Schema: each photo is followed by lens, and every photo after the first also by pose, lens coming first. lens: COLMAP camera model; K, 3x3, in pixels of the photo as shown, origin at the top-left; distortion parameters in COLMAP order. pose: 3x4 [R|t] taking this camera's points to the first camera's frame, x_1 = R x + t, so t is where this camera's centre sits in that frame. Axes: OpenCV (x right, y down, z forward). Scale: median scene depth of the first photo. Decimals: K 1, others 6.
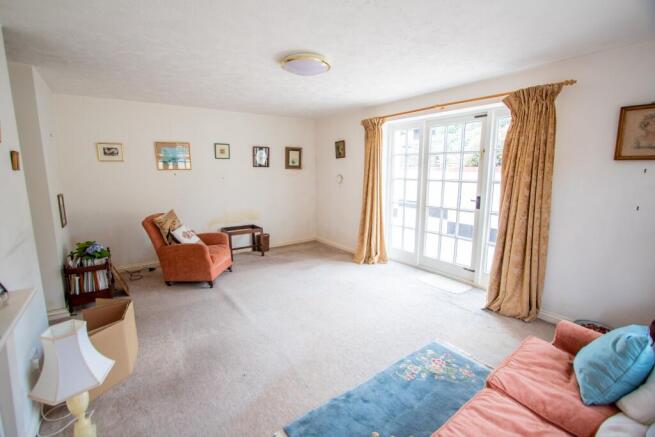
lens RADIAL K [[302.6, 0, 324.6], [0, 302.6, 215.7], [0, 0, 1]] dist [-0.000294, -0.000263]
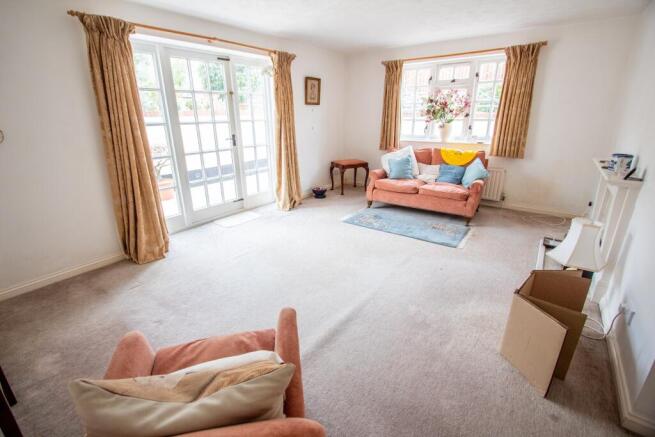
lens RADIAL K [[302.6, 0, 324.6], [0, 302.6, 215.7], [0, 0, 1]] dist [-0.000294, -0.000263]
pose [[-0.308959, -0.308600, 0.899617, -0.715170], [0.154191, 0.917128, 0.367562, -0.148091], [-0.938493, 0.252274, -0.235772, 1.006163]]
